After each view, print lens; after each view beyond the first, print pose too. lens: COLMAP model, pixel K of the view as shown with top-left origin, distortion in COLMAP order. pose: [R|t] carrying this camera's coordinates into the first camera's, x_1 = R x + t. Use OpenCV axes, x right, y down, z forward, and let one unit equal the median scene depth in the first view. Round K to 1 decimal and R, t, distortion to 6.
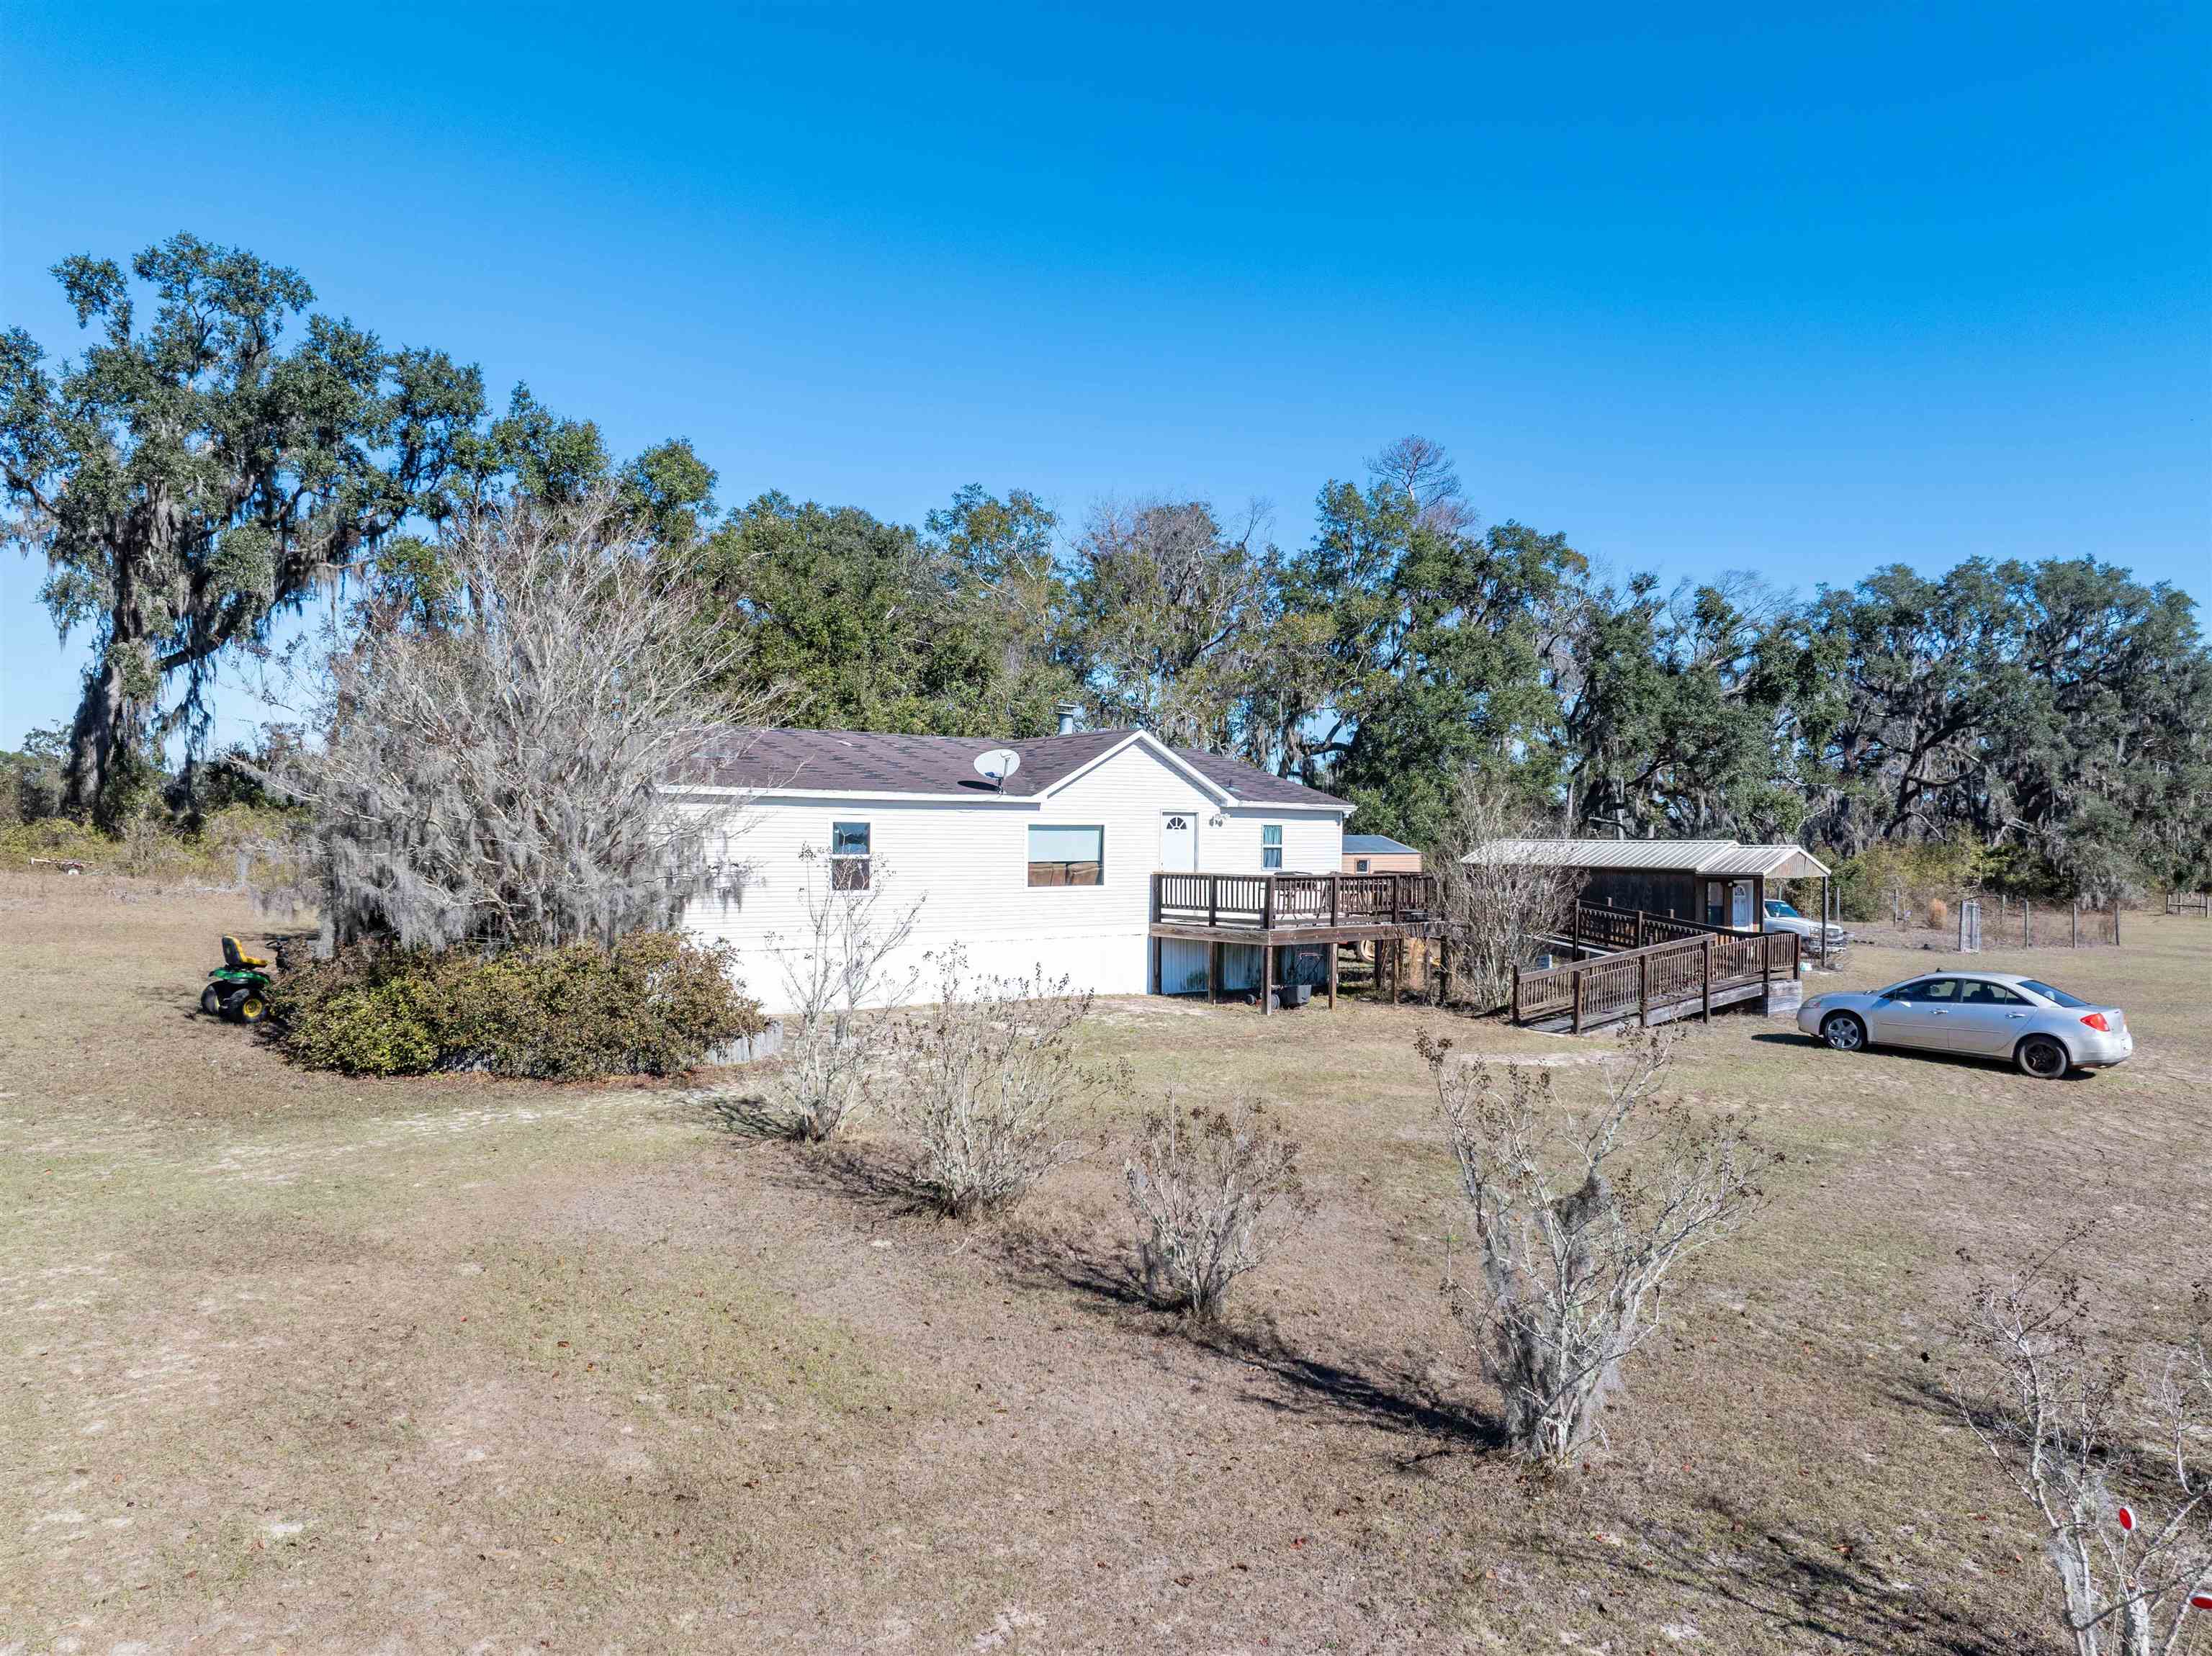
lens RADIAL K [[1573.0, 0, 1113.7], [0, 1573.0, 817.9], [0, 0, 1]] dist [-0.031250, 0.021706]
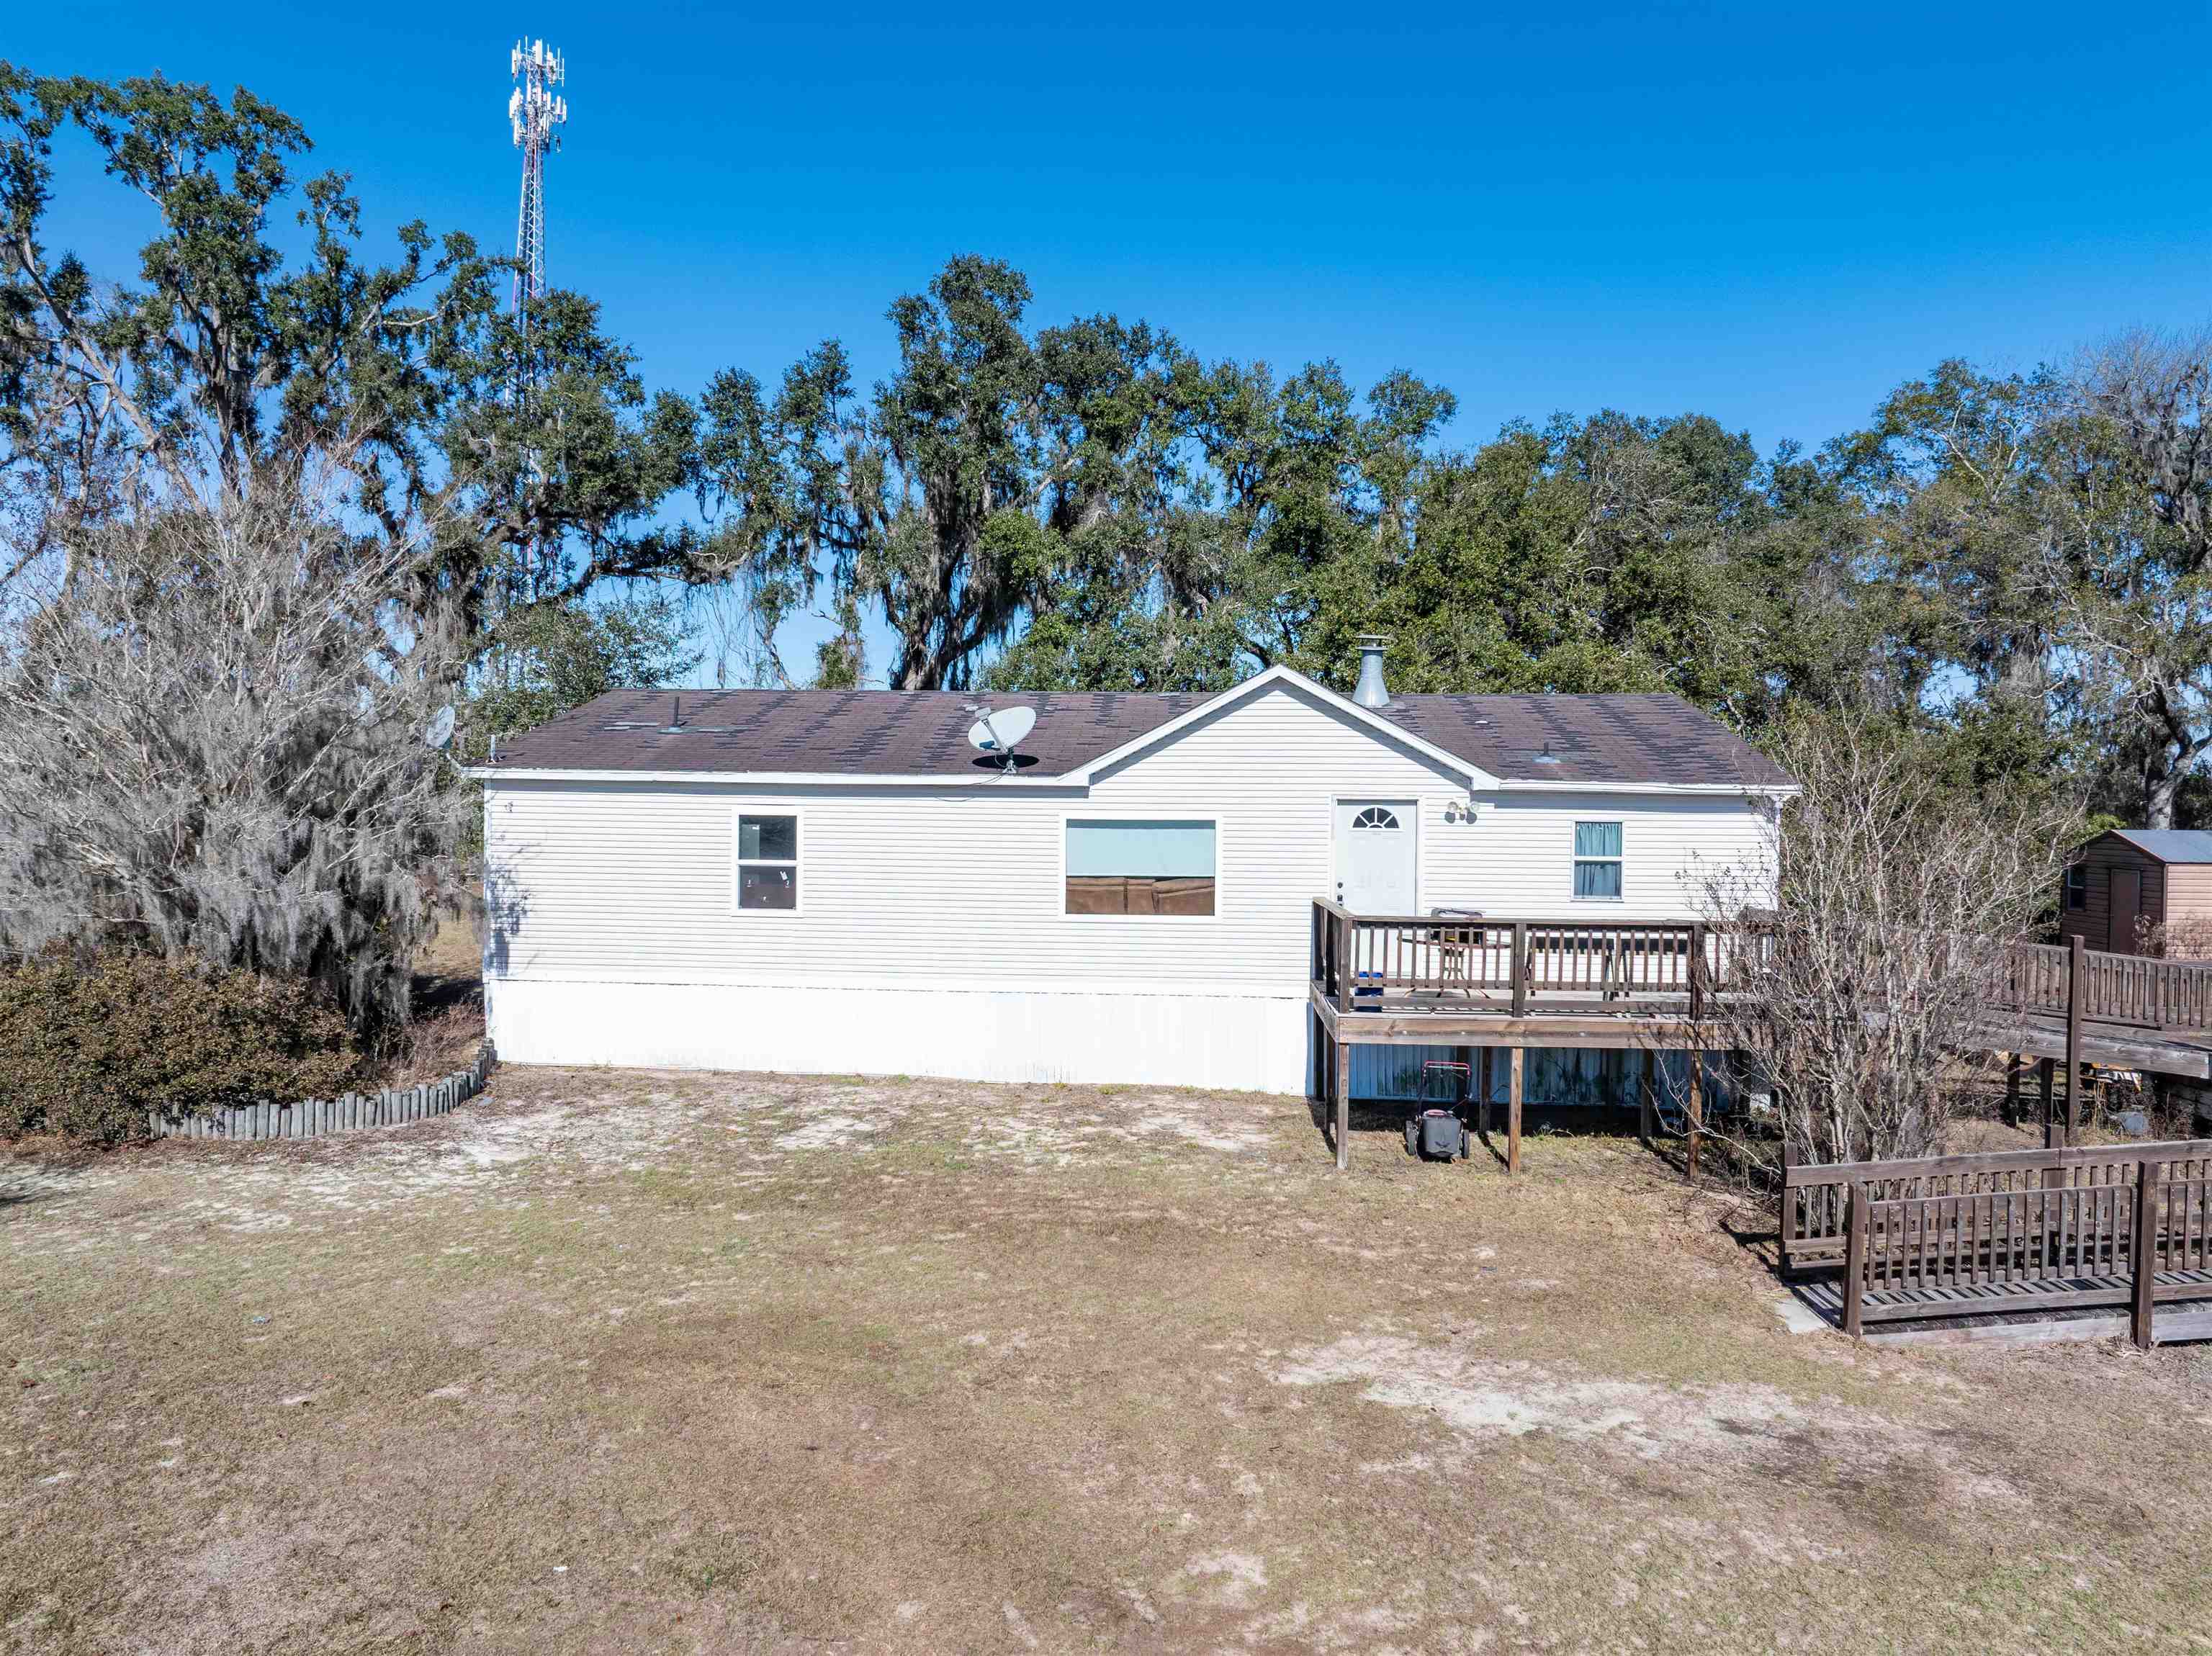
lens RADIAL K [[1573.0, 0, 1096.9], [0, 1573.0, 837.5], [0, 0, 1]] dist [-0.031250, 0.021706]
pose [[0.725486, 0.015486, -0.688063, 0.226370], [0.000793, 0.999727, 0.023337, -0.001970], [0.688236, -0.017476, 0.725276, 0.292239]]
